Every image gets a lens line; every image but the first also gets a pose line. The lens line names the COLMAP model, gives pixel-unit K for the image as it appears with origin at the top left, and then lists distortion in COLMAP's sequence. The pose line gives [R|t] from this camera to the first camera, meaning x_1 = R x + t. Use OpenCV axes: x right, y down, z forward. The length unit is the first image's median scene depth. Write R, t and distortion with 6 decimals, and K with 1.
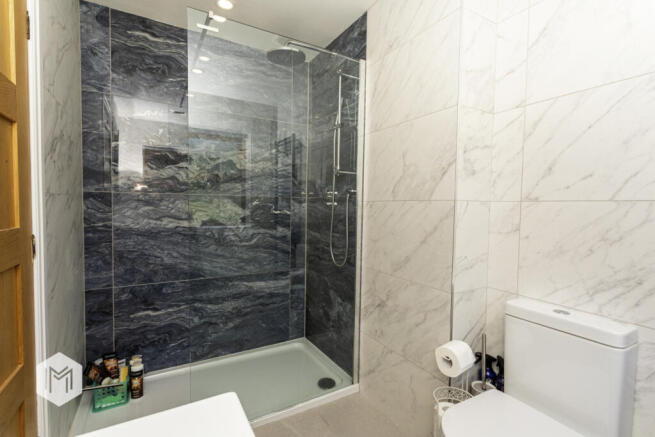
lens RADIAL K [[316.7, 0, 328.5], [0, 316.7, 217.7], [0, 0, 1]] dist [0.001667, 0.000240]
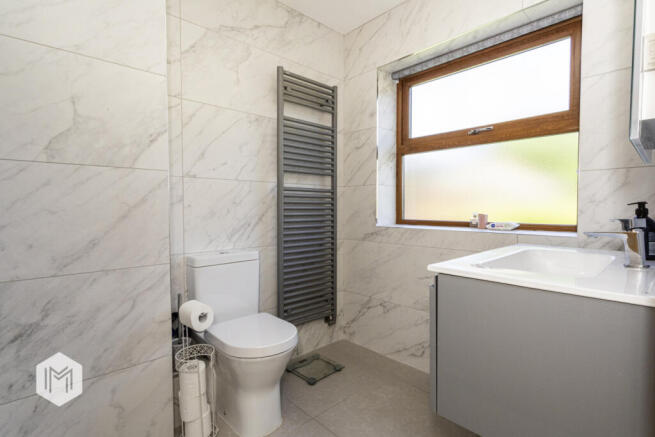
lens RADIAL K [[316.7, 0, 326.9], [0, 316.7, 218.2], [0, 0, 1]] dist [0.001667, 0.000240]
pose [[-0.231234, -0.048374, 0.971695, -0.663222], [0.038212, 0.997541, 0.058754, 0.052658], [-0.972147, 0.050717, -0.228817, 0.696305]]
